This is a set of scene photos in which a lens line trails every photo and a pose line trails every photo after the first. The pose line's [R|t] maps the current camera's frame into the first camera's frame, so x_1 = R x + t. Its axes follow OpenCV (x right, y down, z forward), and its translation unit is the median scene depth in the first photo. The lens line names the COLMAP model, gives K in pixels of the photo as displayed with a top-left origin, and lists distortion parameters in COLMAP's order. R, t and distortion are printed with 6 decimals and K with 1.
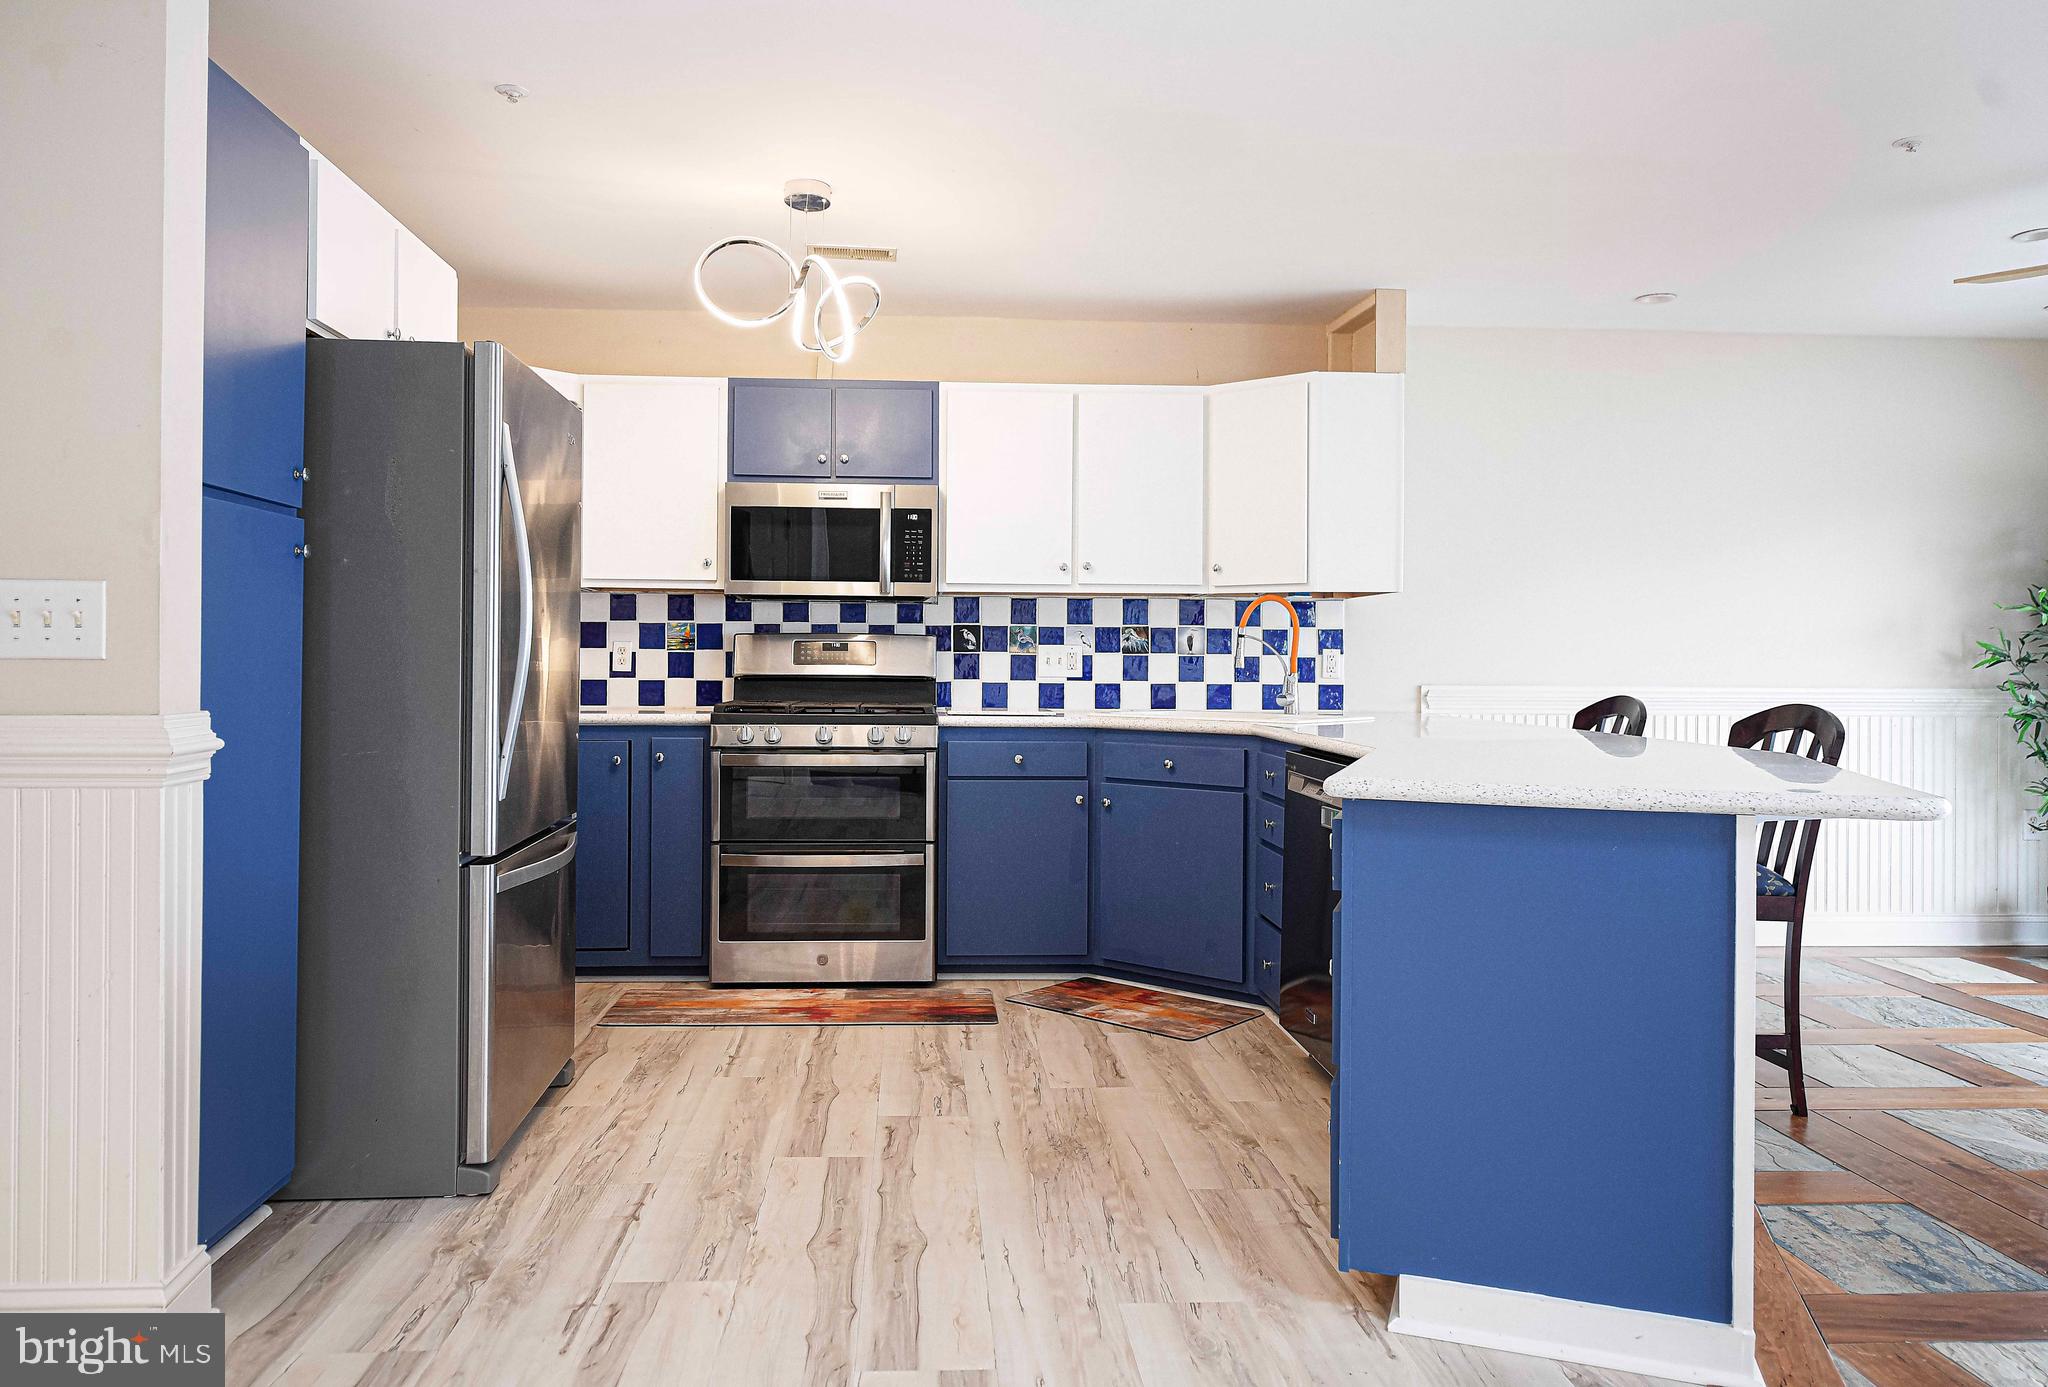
lens RADIAL K [[1391.0, 0, 985.0], [0, 1391.0, 675.5], [0, 0, 1]] dist [-0.001330, 0.004842]
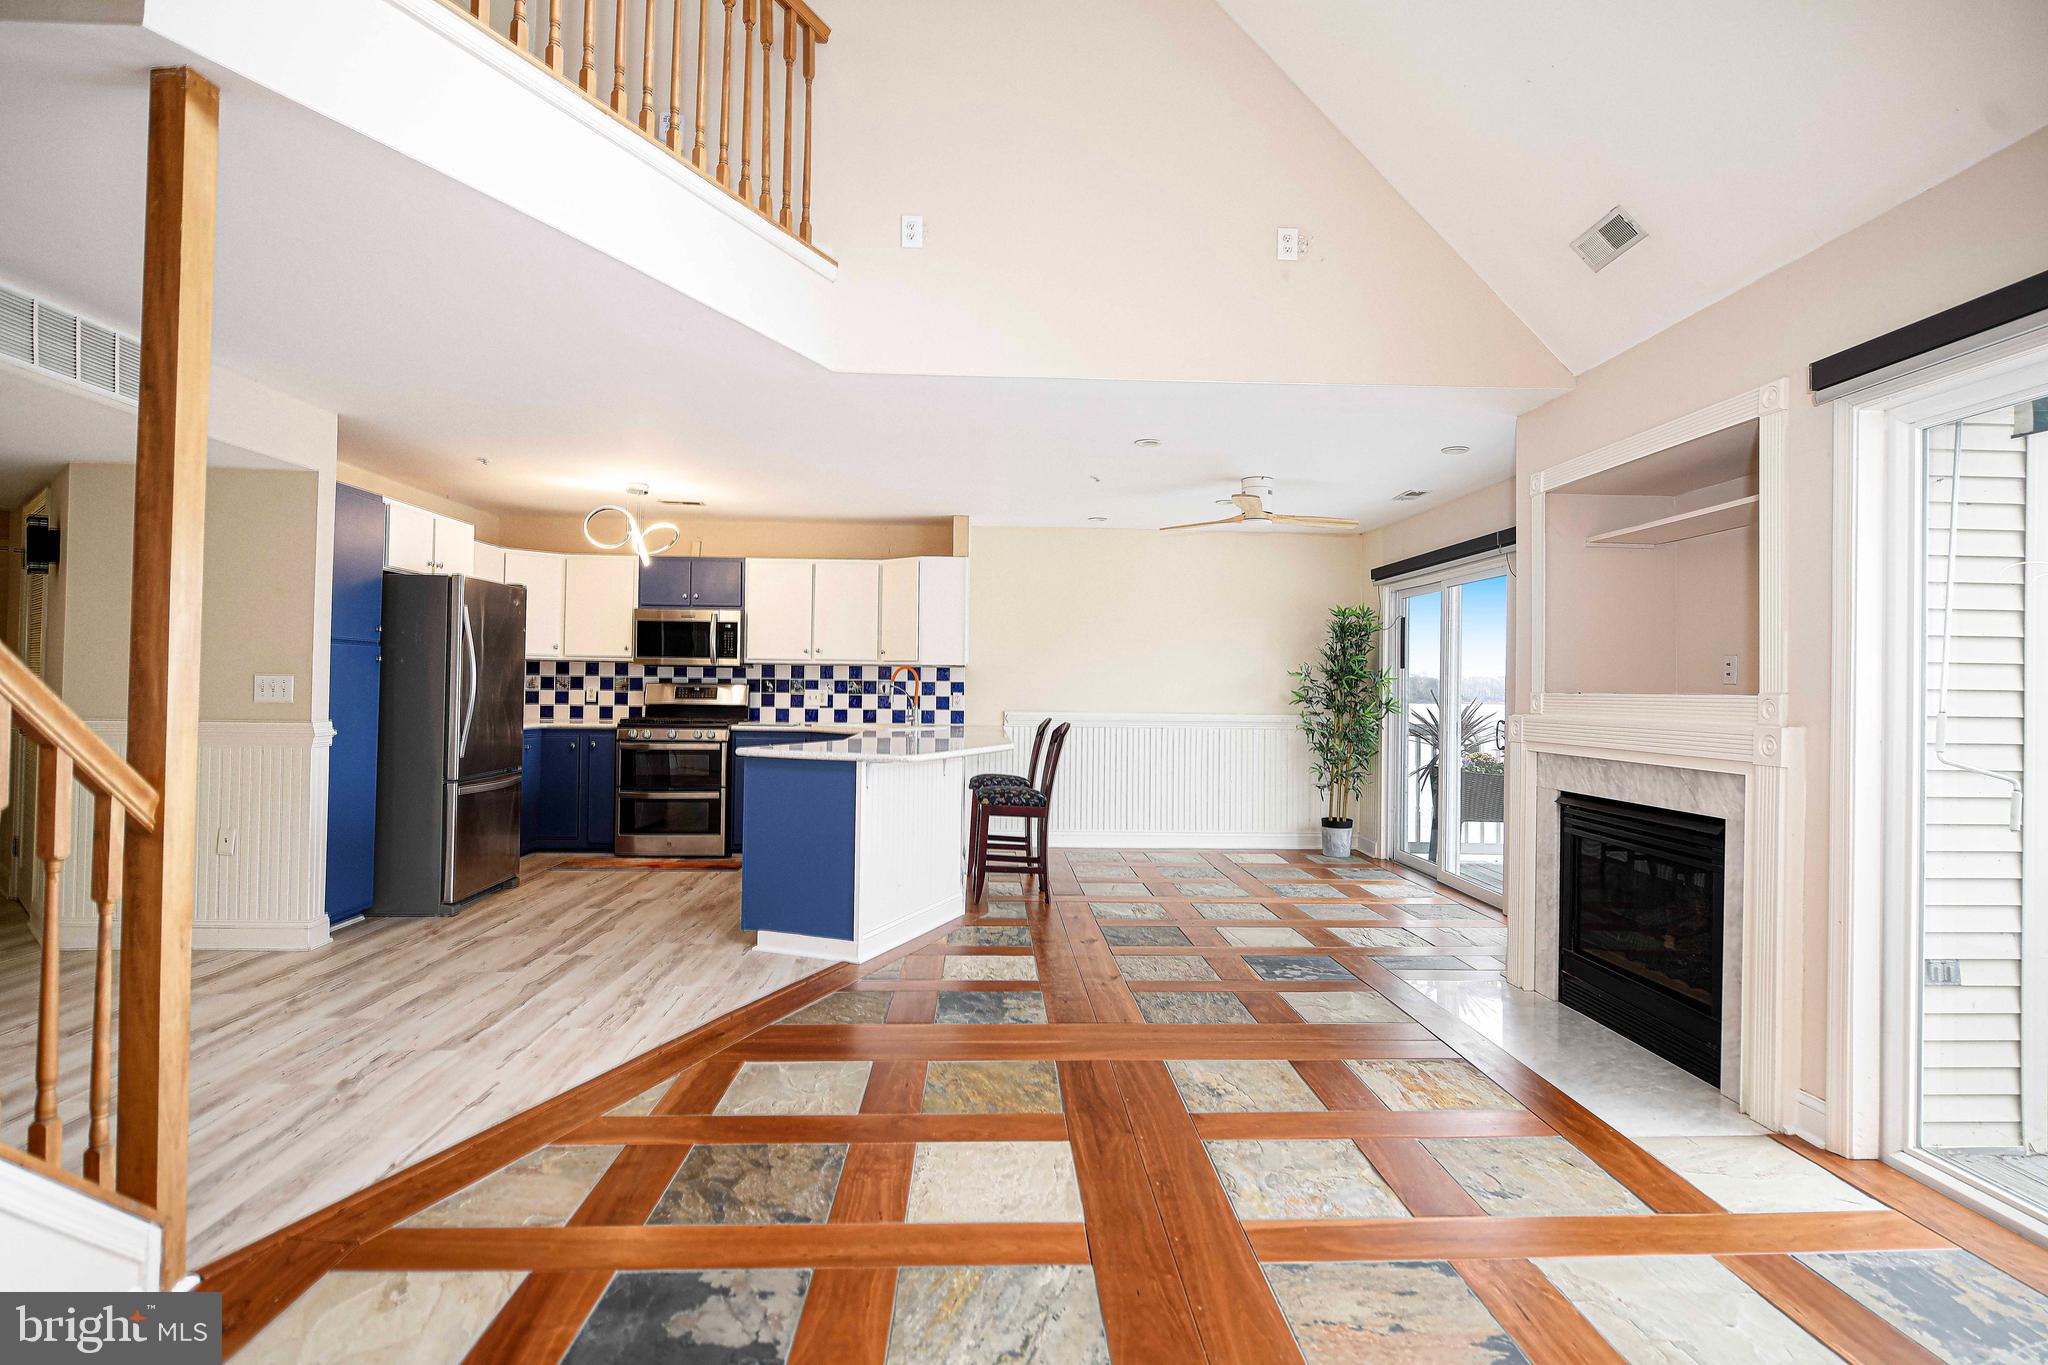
lens RADIAL K [[1040.6, 0, 1031.9], [0, 1040.6, 676.1], [0, 0, 1]] dist [-0.004346, -0.002919]
pose [[0.999922, 0.006832, -0.010450, 0.400484], [-0.007038, 0.999779, -0.019791, -0.015021], [0.010313, 0.019863, 0.999750, -0.492776]]
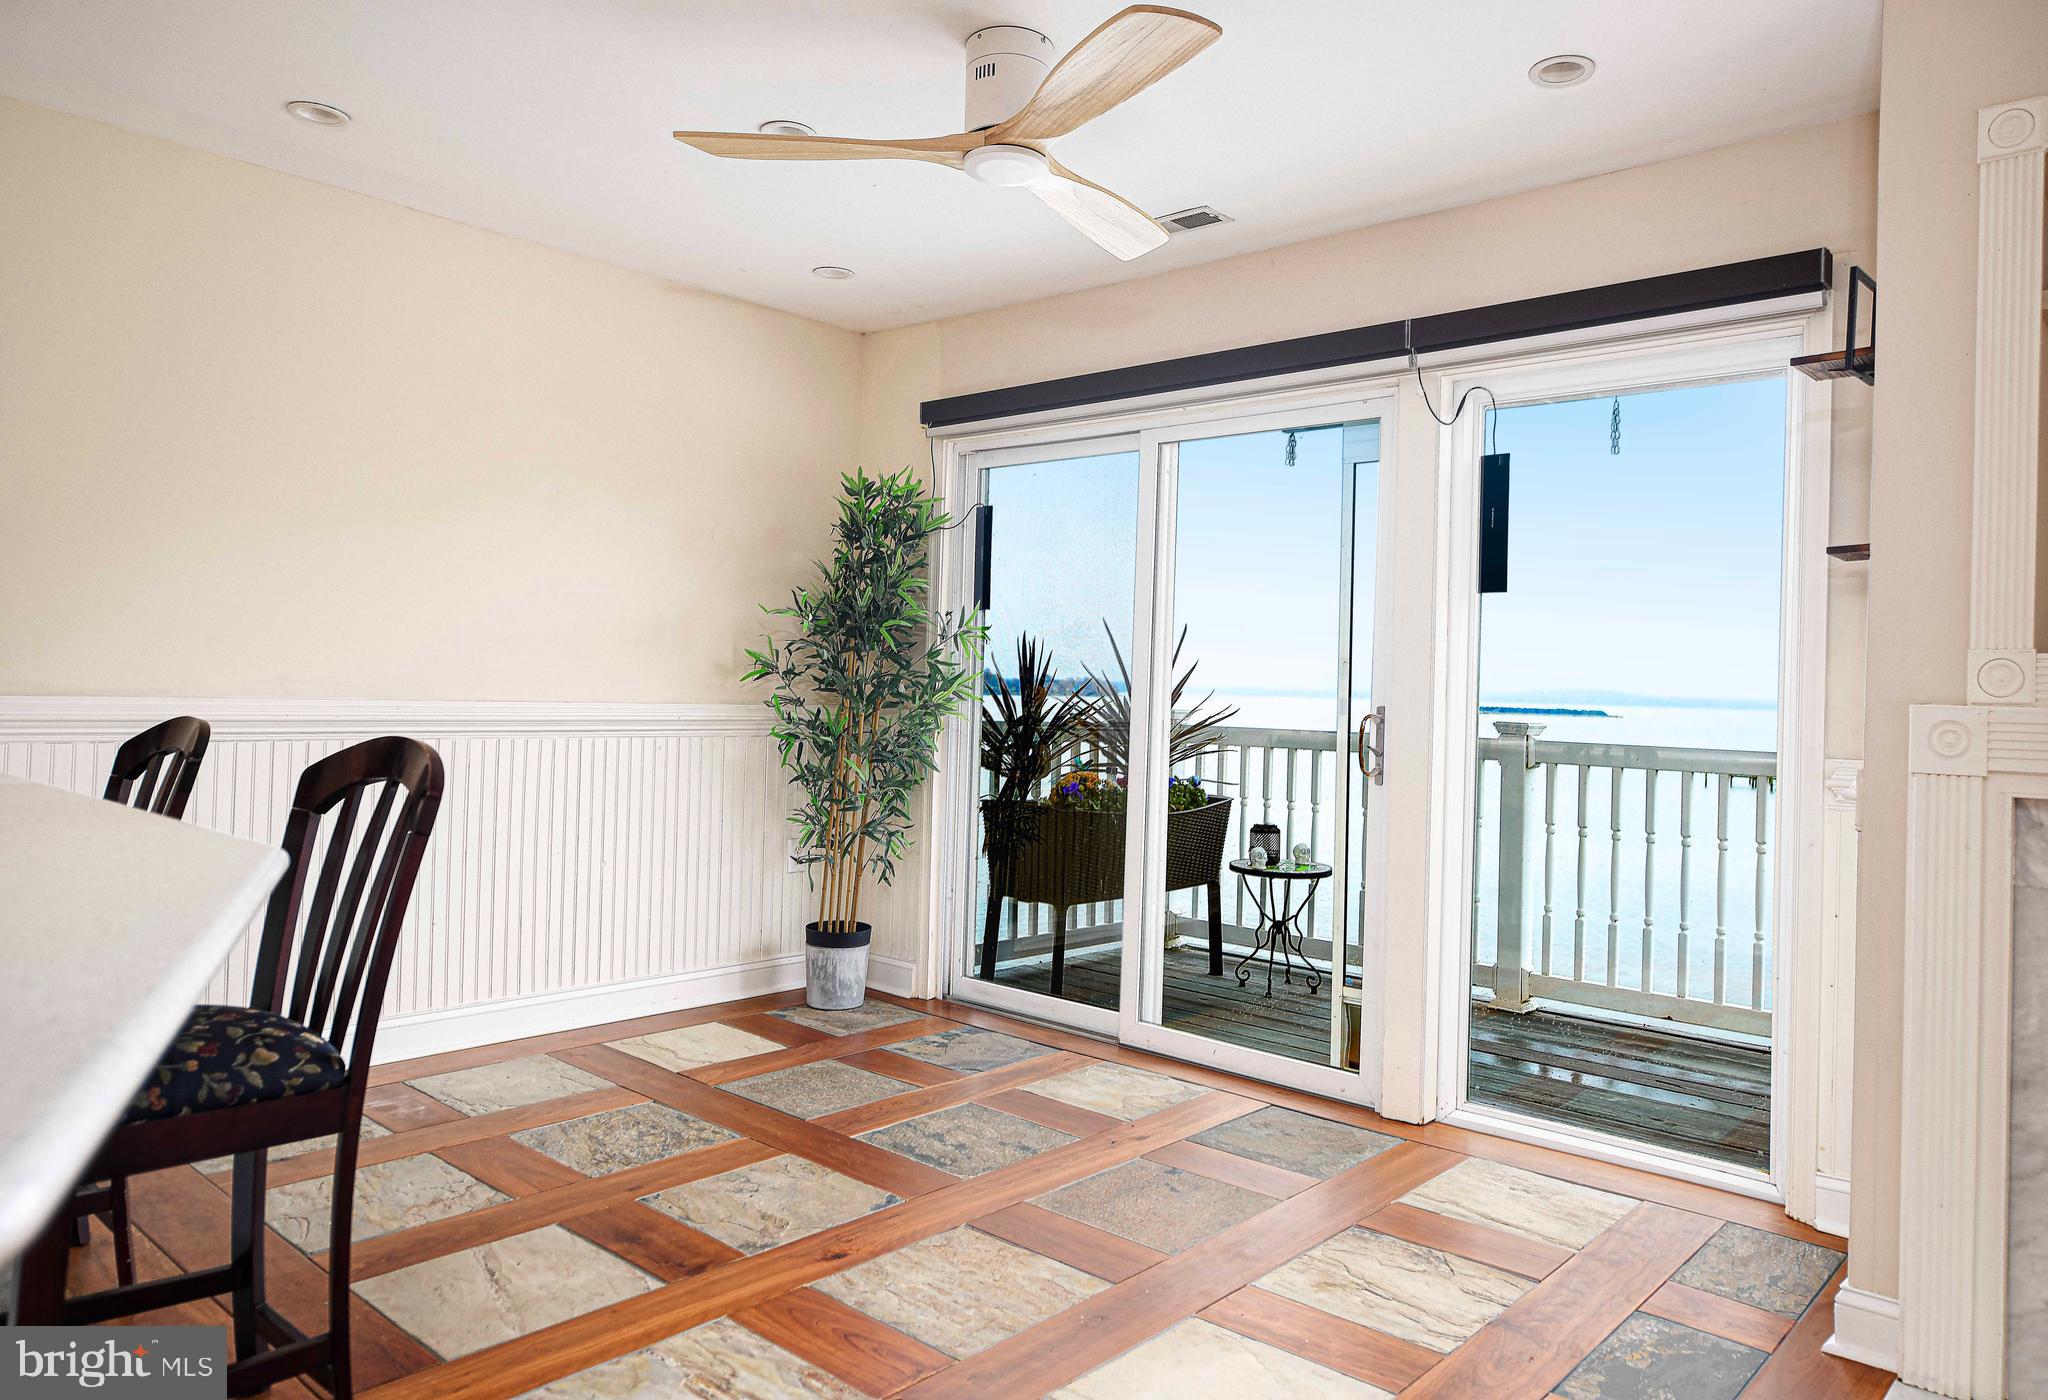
lens RADIAL K [[1352.0, 0, 1035.7], [0, 1352.0, 678.9], [0, 0, 1]] dist [0.002057, 0.000869]
pose [[0.717860, 0.021019, 0.695870, 0.279096], [-0.021563, 0.999736, -0.007954, -0.003802], [-0.695854, -0.009295, 0.718123, 0.292987]]
